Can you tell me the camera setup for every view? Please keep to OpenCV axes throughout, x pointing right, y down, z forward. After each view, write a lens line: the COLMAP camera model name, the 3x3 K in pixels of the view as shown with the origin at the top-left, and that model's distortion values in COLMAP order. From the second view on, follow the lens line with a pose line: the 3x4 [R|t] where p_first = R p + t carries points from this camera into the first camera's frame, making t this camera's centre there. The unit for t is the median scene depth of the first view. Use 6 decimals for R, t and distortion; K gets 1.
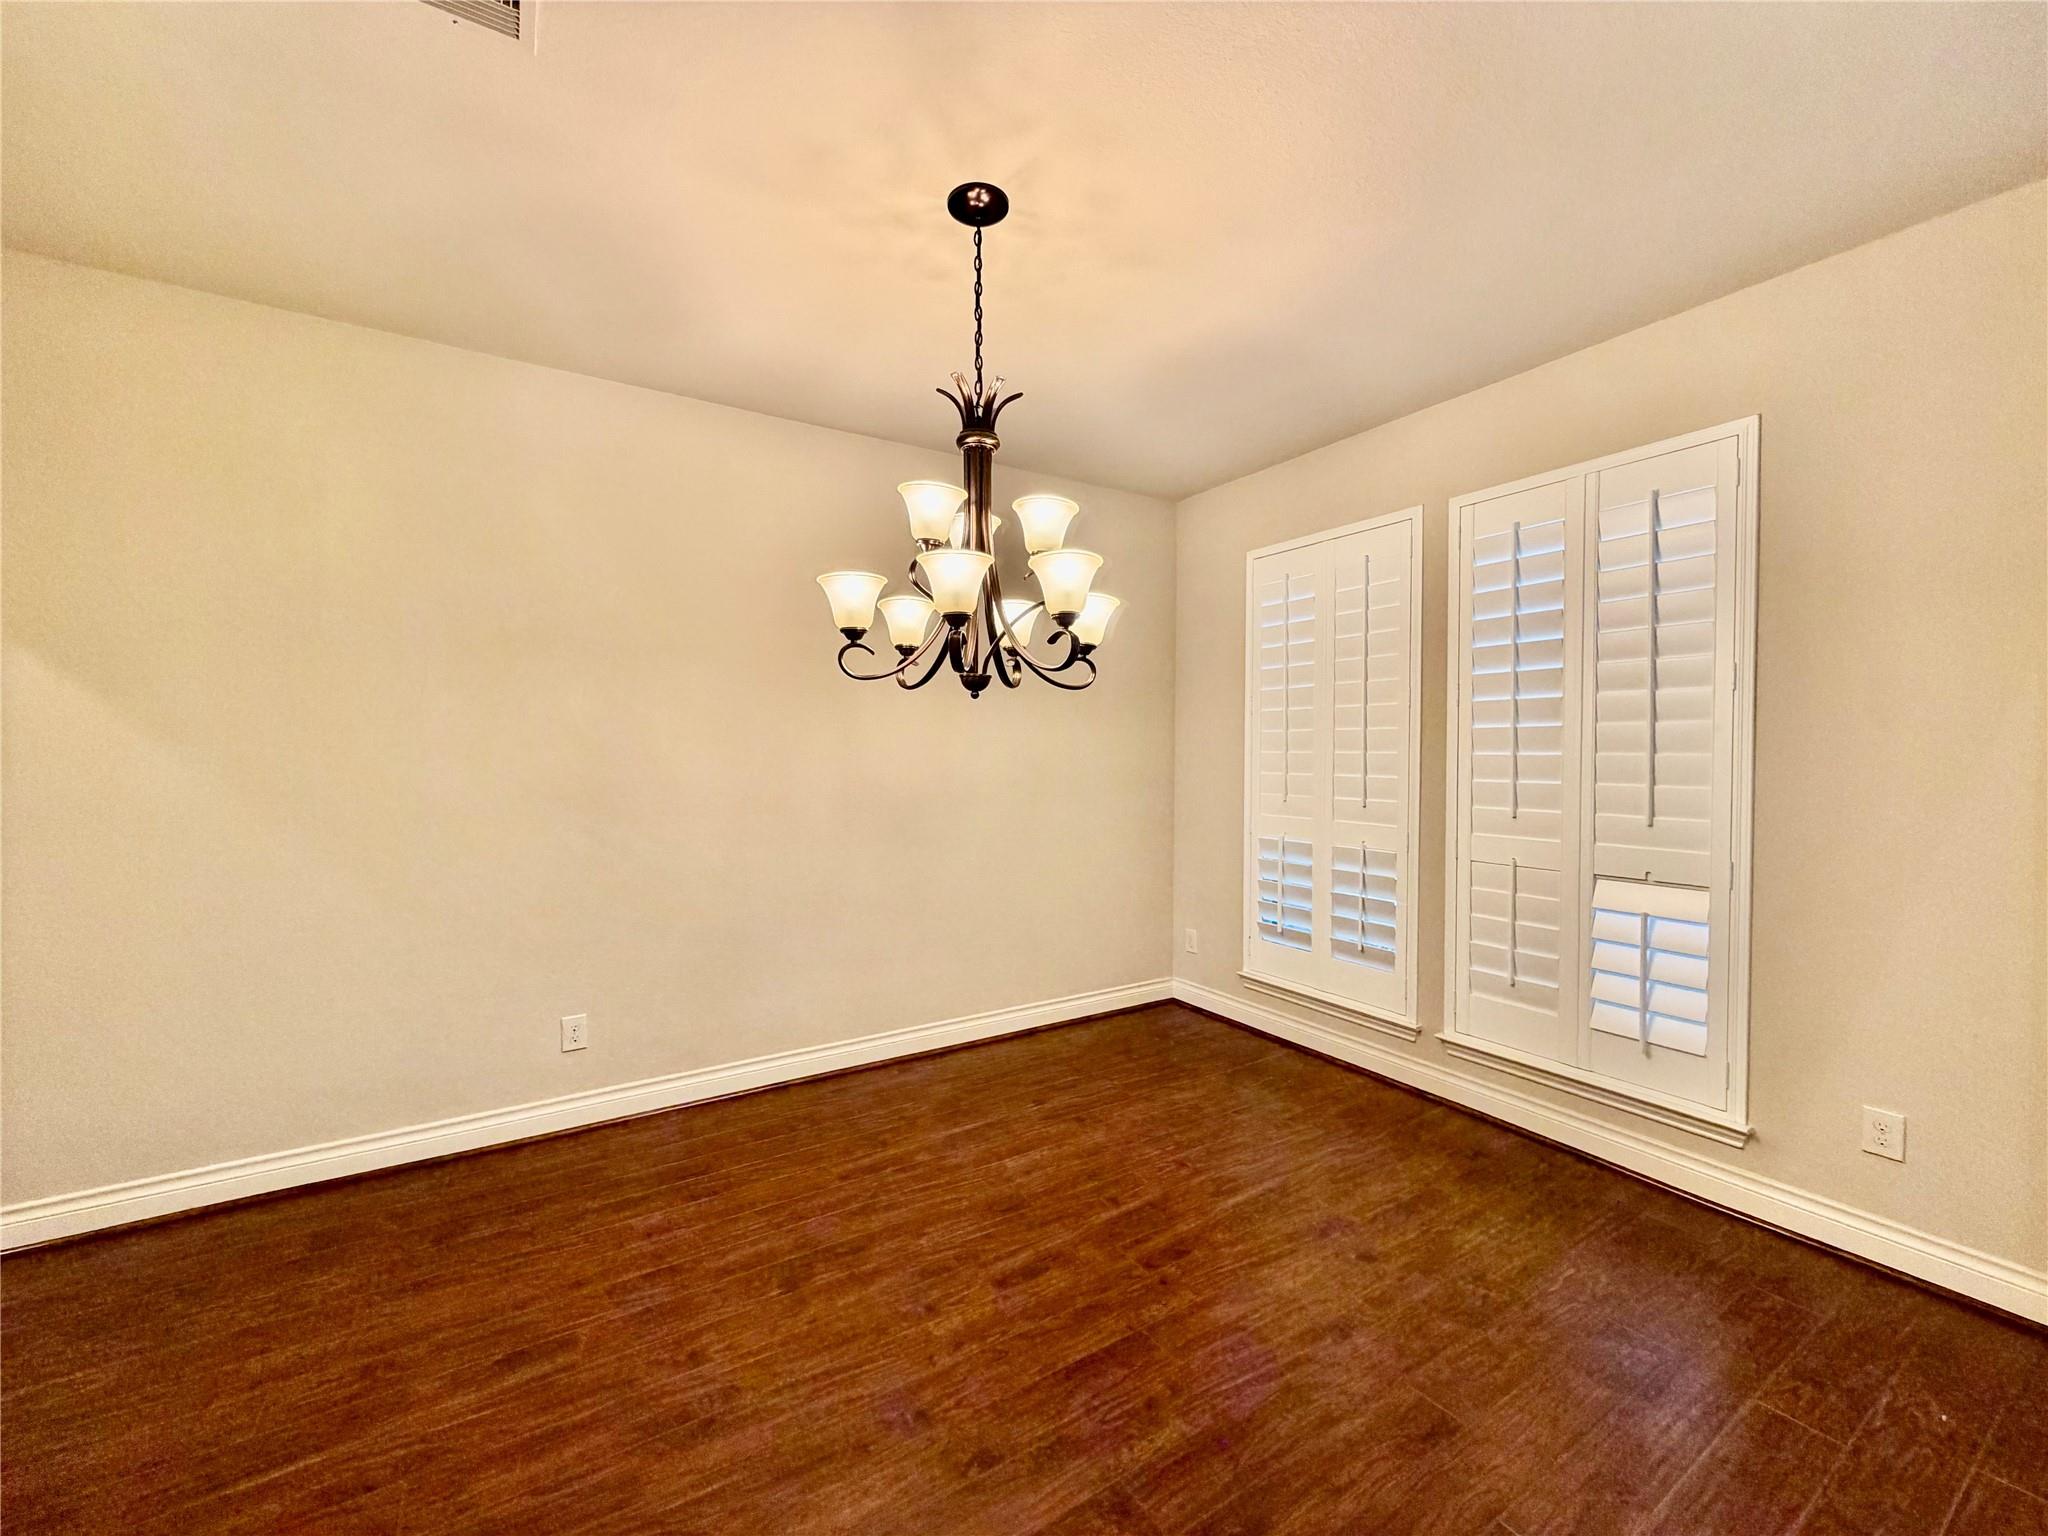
lens RADIAL K [[816.3, 0, 1024.0], [0, 816.3, 768.0], [0, 0, 1]] dist [-0.002523, -0.000197]
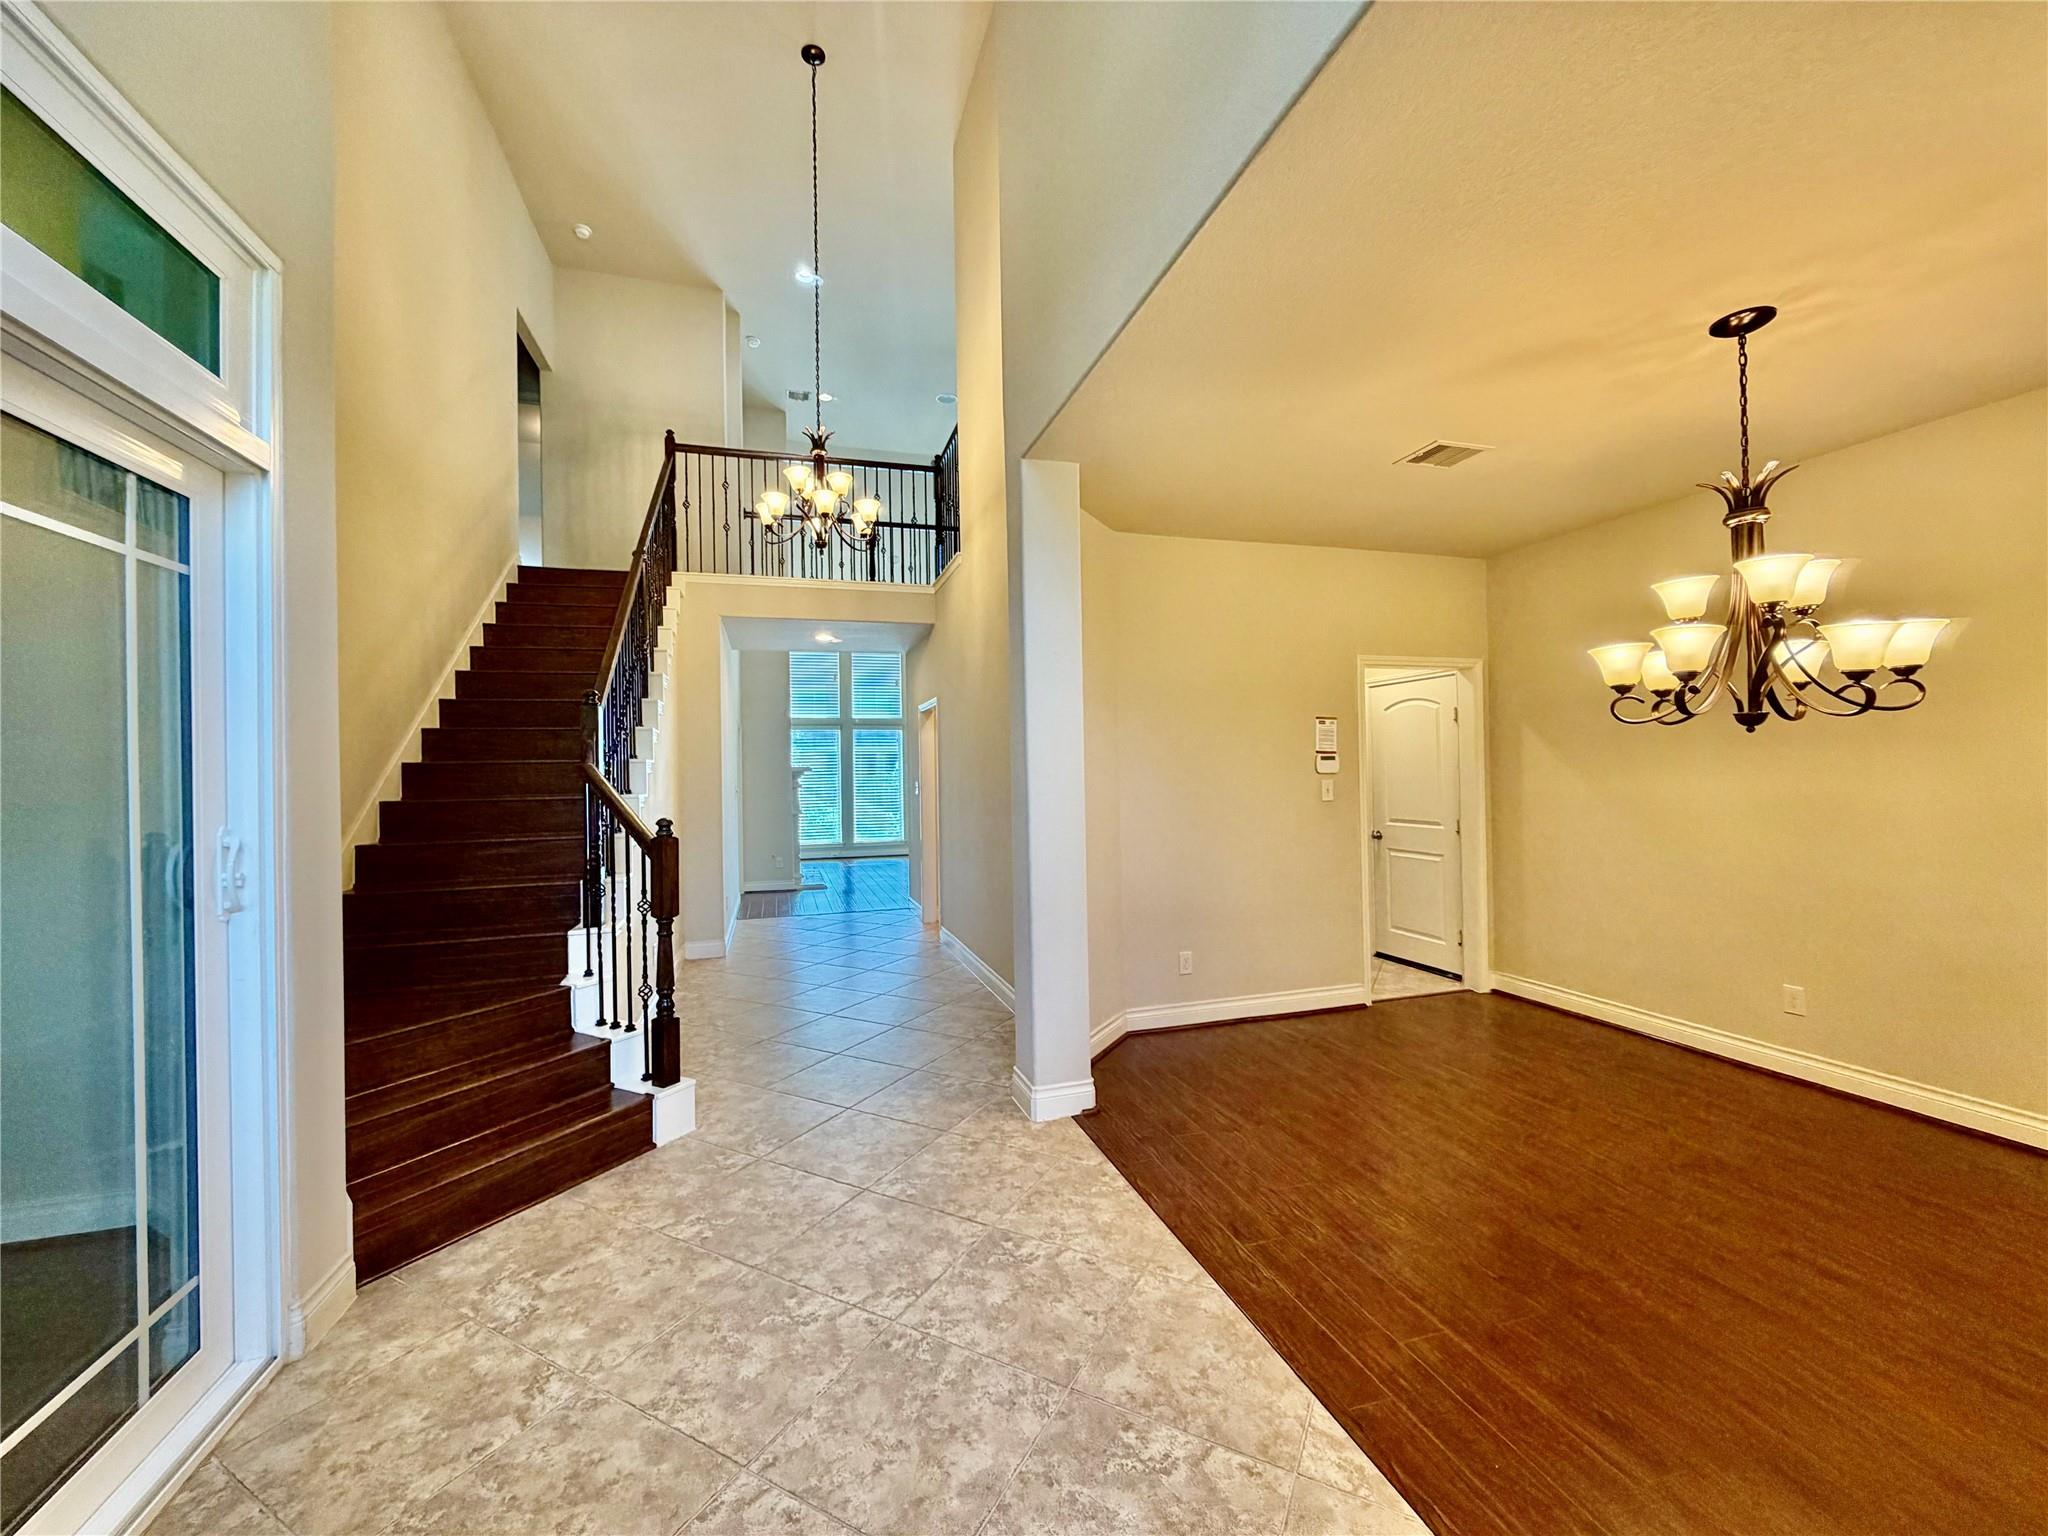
lens RADIAL K [[816.3, 0, 1024.0], [0, 816.3, 768.0], [0, 0, 1]] dist [-0.002523, -0.000197]
pose [[-0.261945, -0.003019, -0.965078, 1.384205], [-0.005560, 0.999983, -0.001619, -0.026035], [0.965067, 0.004941, -0.261957, 0.295139]]
